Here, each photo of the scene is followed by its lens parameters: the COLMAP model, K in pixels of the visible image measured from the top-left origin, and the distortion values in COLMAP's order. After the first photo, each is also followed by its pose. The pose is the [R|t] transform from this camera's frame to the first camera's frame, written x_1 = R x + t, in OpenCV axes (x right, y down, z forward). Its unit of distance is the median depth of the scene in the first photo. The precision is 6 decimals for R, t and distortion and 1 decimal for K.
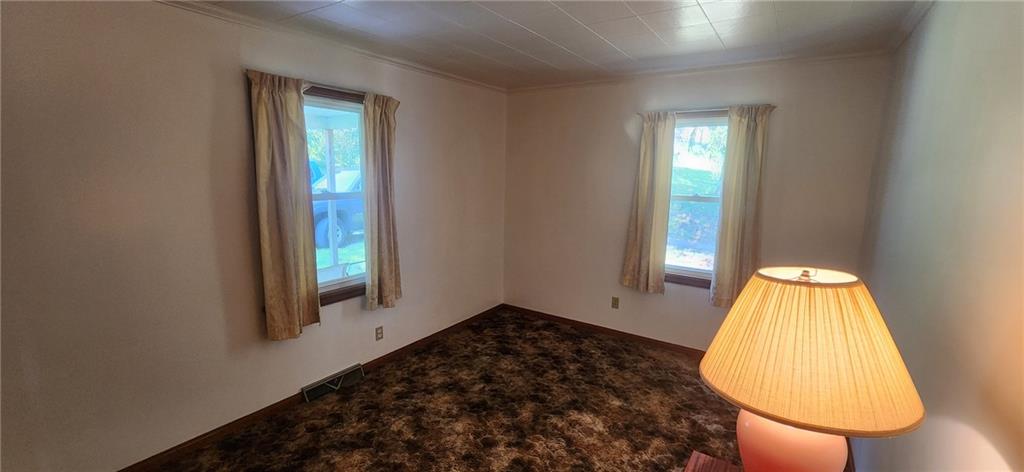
lens RADIAL K [[417.3, 0, 517.9], [0, 417.3, 235.4], [0, 0, 1]] dist [0.000149, -0.000600]
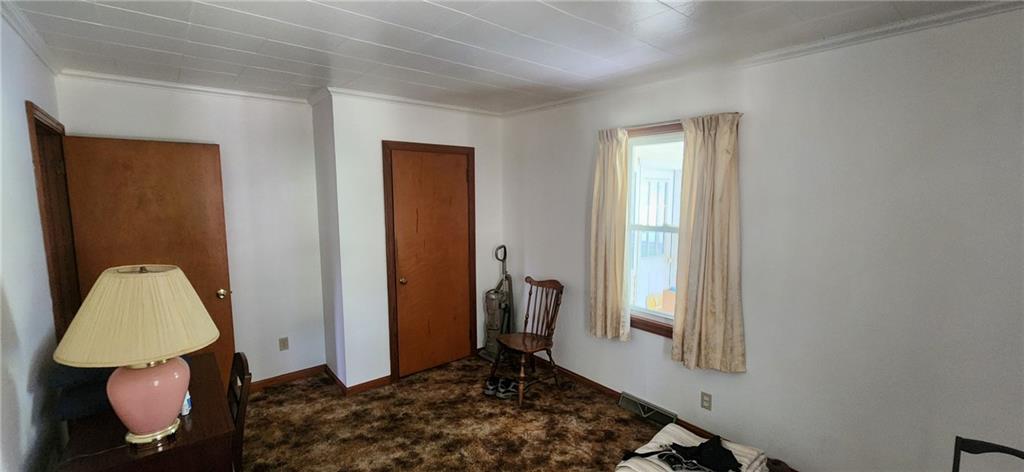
lens RADIAL K [[417.3, 0, 517.9], [0, 417.3, 235.4], [0, 0, 1]] dist [0.000149, -0.000600]
pose [[-0.268247, 0.093431, -0.958809, 0.664660], [-0.157409, 0.977658, 0.139306, -0.178271], [0.950403, 0.188294, -0.247547, 0.995574]]
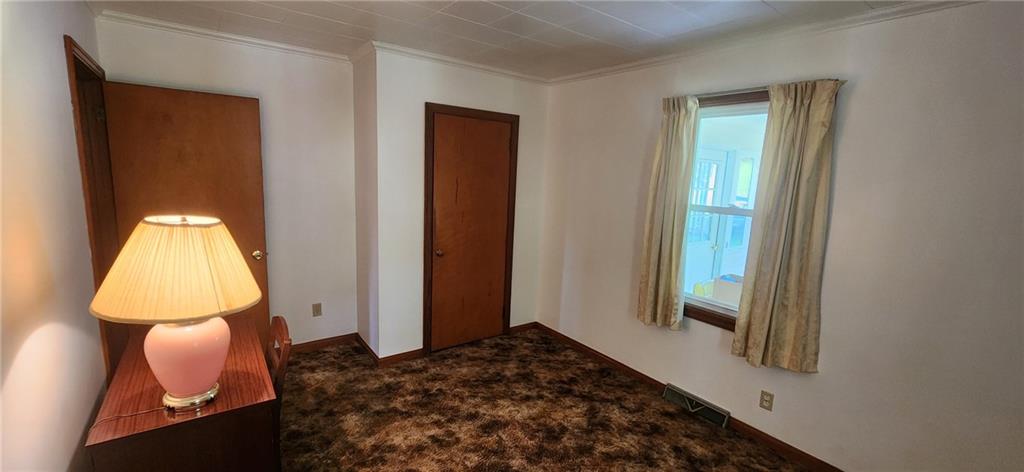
lens RADIAL K [[414.3, 0, 512.0], [0, 414.3, 236.0], [0, 0, 1]] dist [0.000215, 0.000345]
pose [[-0.325076, 0.122020, -0.937783, 0.610116], [-0.199943, 0.960356, 0.194266, -0.132635], [0.924310, 0.250654, -0.287791, 0.902761]]
